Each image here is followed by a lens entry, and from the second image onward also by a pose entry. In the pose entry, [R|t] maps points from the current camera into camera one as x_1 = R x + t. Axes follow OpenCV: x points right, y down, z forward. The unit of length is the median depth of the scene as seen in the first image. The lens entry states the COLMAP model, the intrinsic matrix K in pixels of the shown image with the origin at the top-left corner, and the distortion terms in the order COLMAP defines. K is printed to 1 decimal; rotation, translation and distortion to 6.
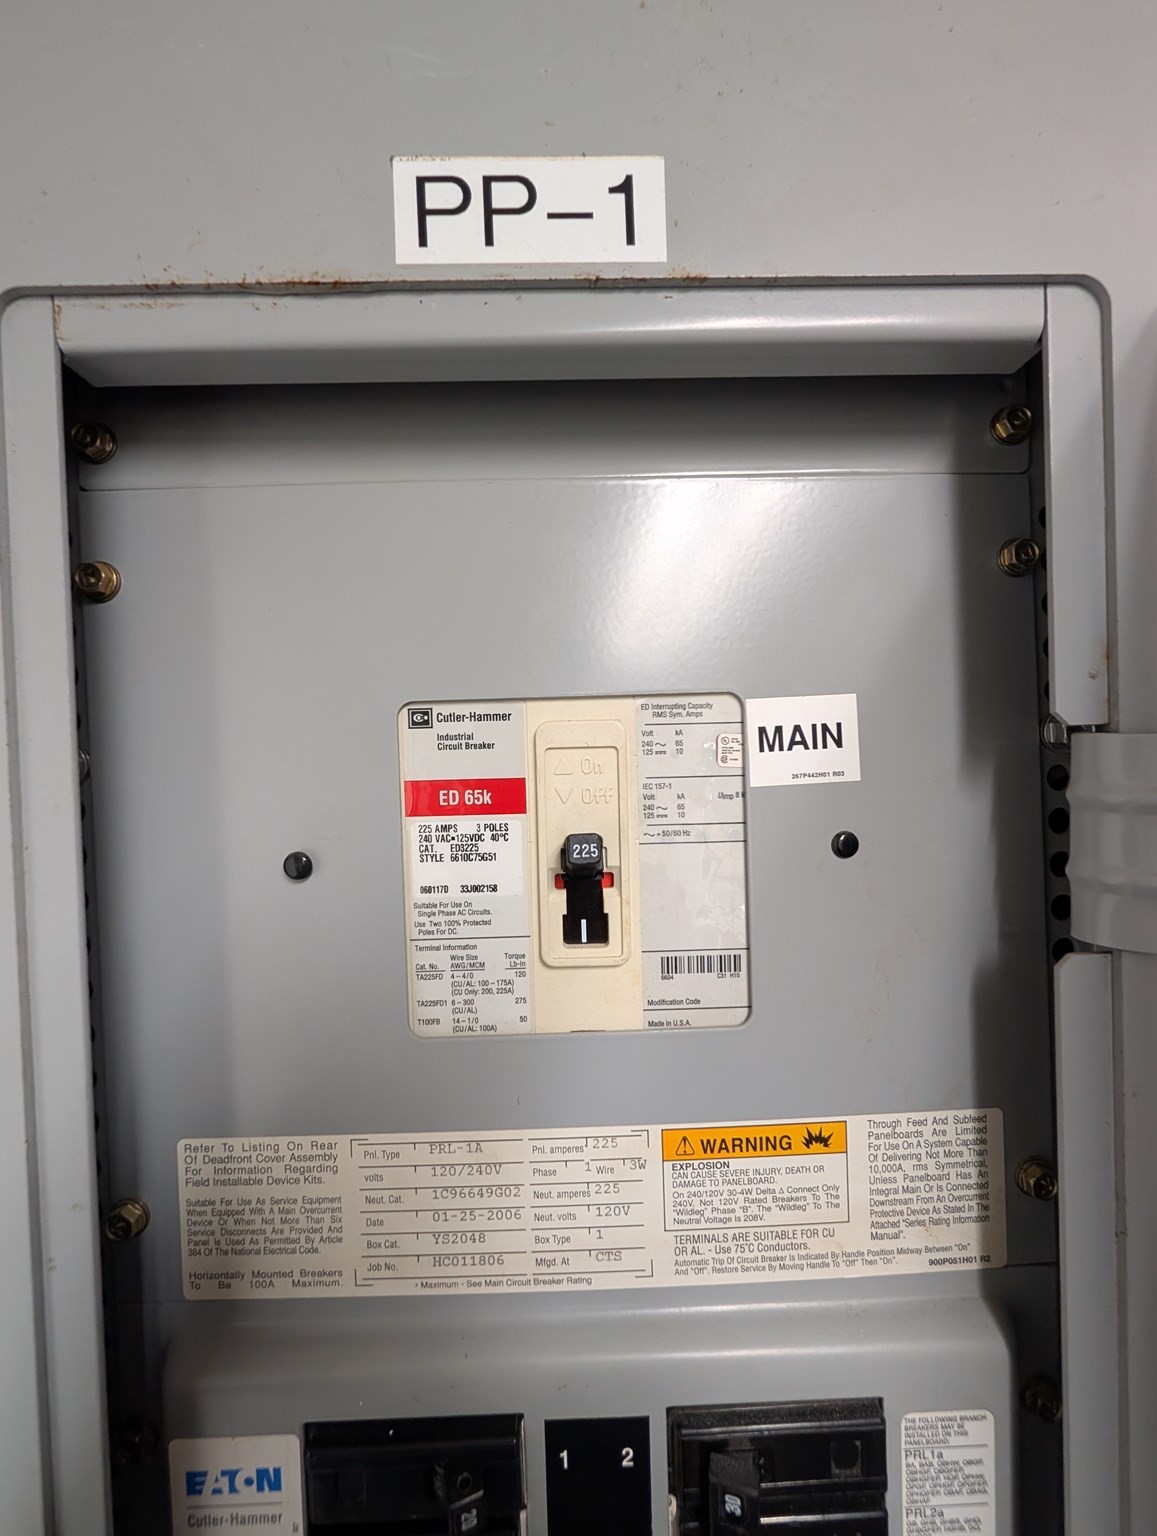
lens RADIAL K [[580.6, 0, 575.9], [0, 580.6, 766.4], [0, 0, 1]] dist [-0.002205, 0.000693]
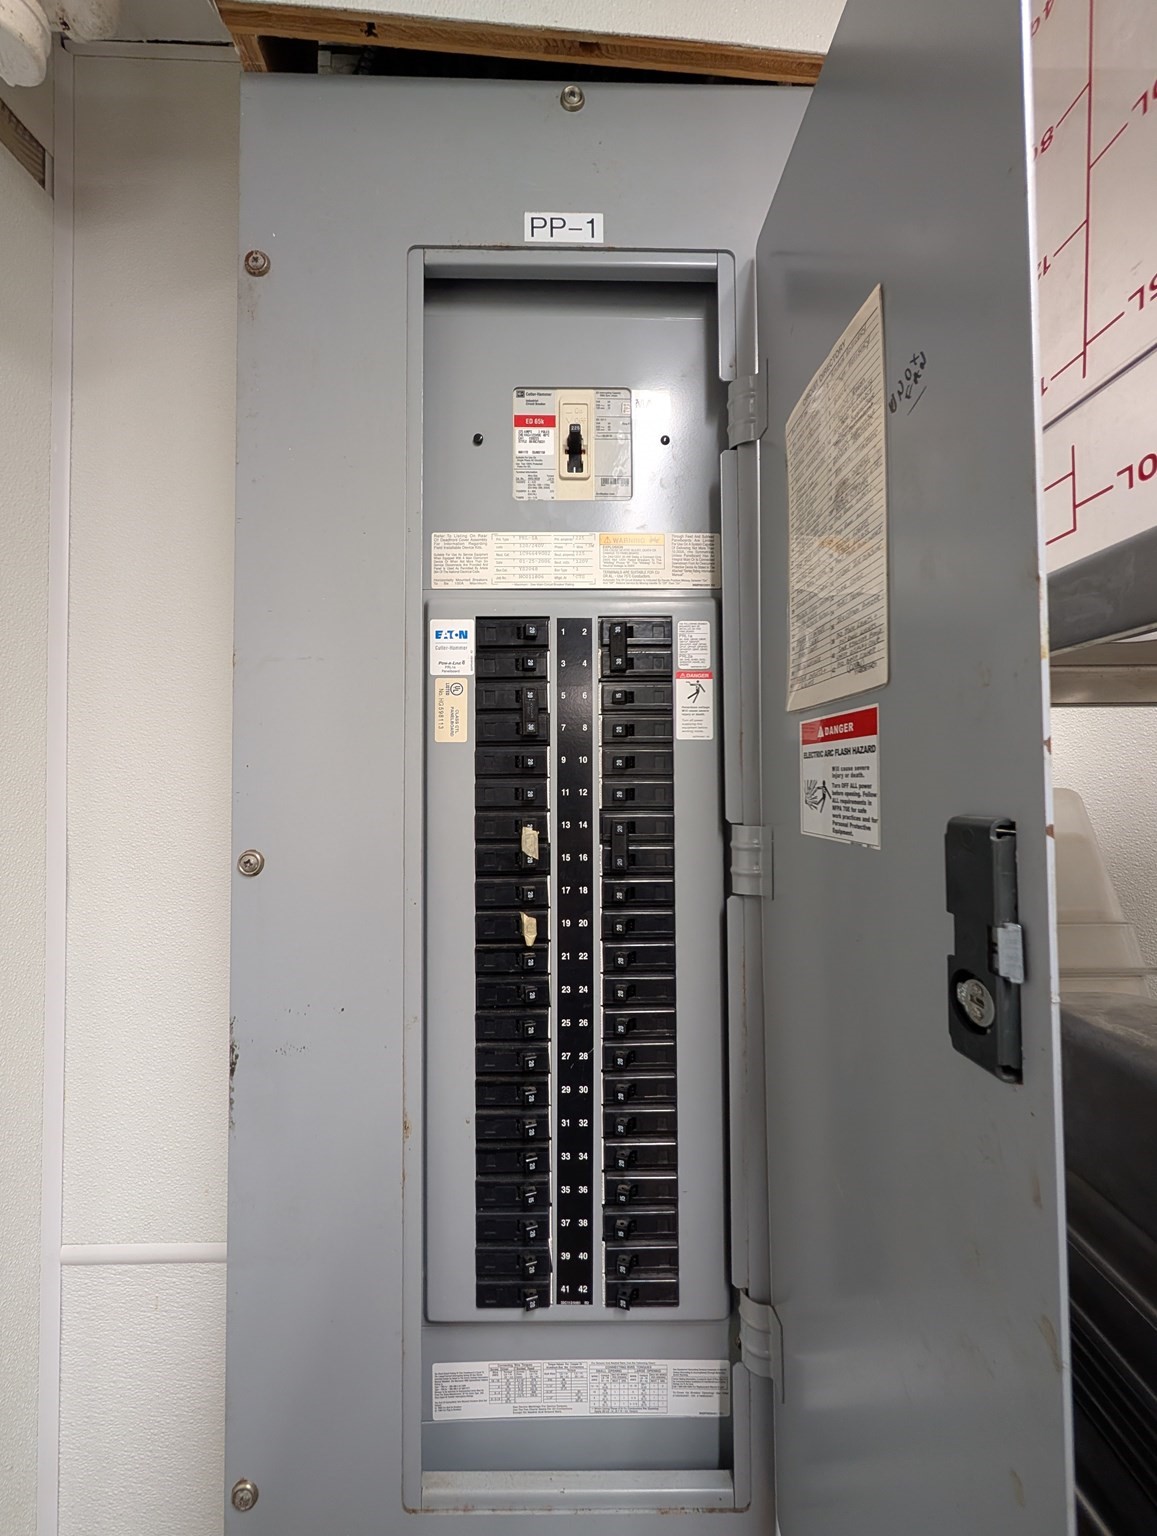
lens RADIAL K [[580.6, 0, 575.9], [0, 580.6, 766.4], [0, 0, 1]] dist [-0.002205, 0.000693]
pose [[0.999678, 0.025260, -0.002609, 0.066787], [-0.025358, 0.998456, -0.049430, 1.931542], [0.001356, 0.049480, 0.998774, -1.831567]]
